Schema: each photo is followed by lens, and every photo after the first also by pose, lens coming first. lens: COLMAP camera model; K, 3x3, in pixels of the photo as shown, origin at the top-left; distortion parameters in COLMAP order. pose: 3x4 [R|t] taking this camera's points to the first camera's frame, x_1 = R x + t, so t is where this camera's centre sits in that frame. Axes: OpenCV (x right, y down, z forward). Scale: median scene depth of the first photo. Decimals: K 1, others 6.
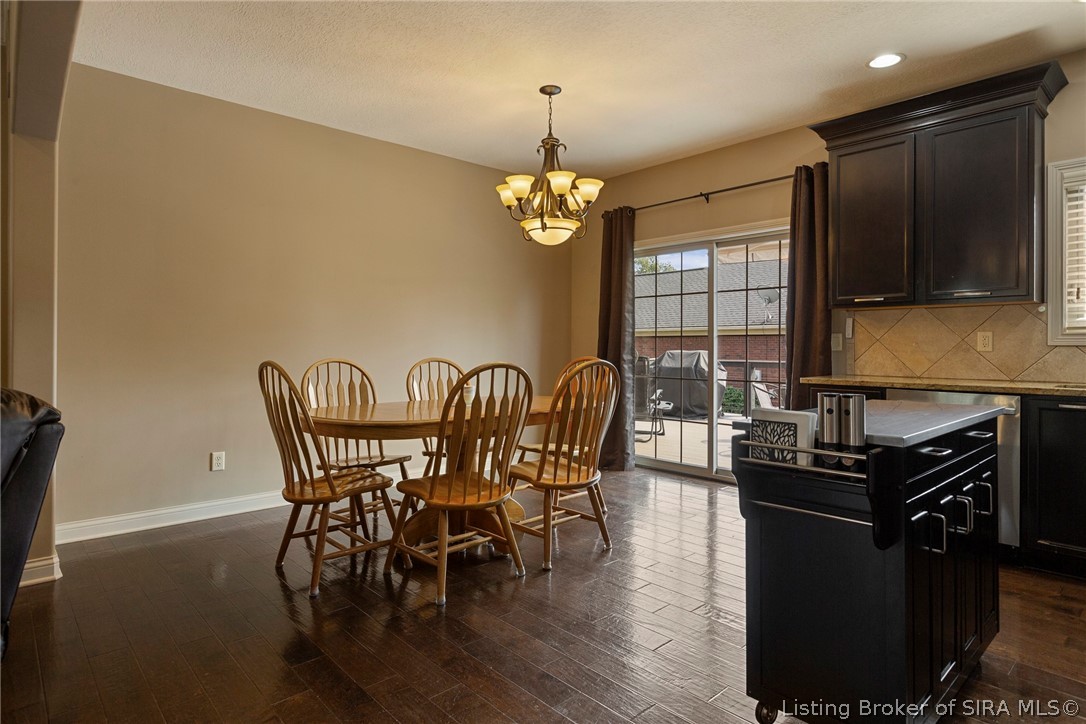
lens RADIAL K [[583.5, 0, 542.1], [0, 583.5, 349.2], [0, 0, 1]] dist [0.001835, 0.000144]
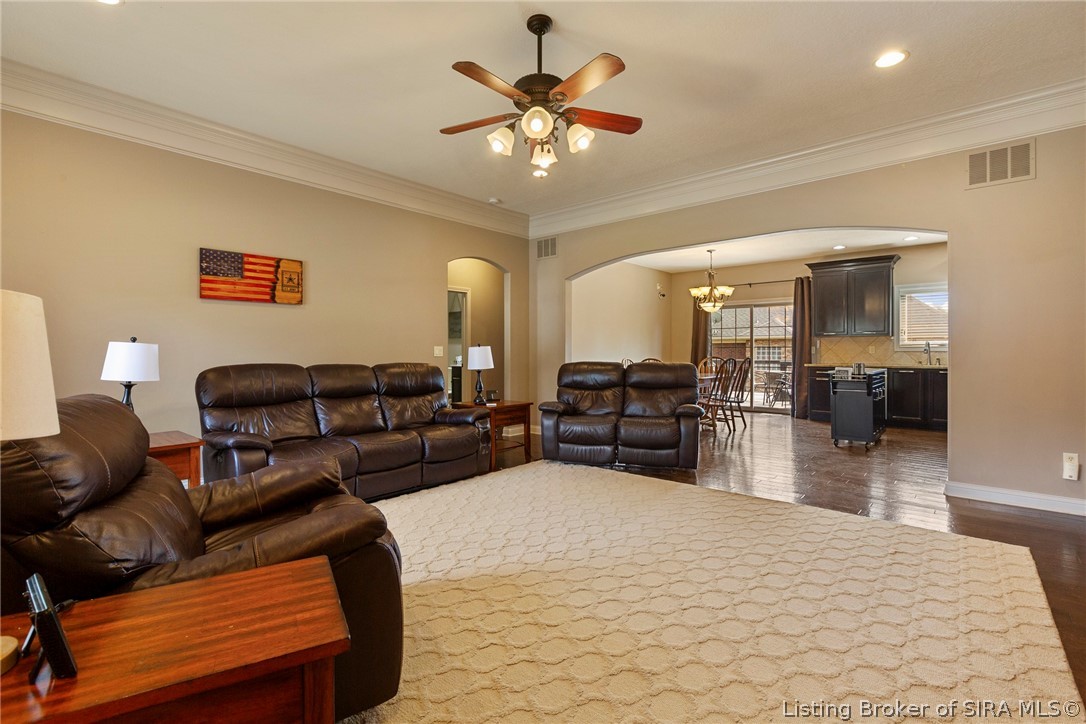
lens RADIAL K [[481.3, 0, 541.2], [0, 481.3, 352.9], [0, 0, 1]] dist [-0.000697, 0.000161]
pose [[0.995200, -0.008258, 0.097517, -1.031464], [0.007956, 0.999962, 0.003488, -0.018481], [-0.097542, -0.002695, 0.995228, -1.116309]]
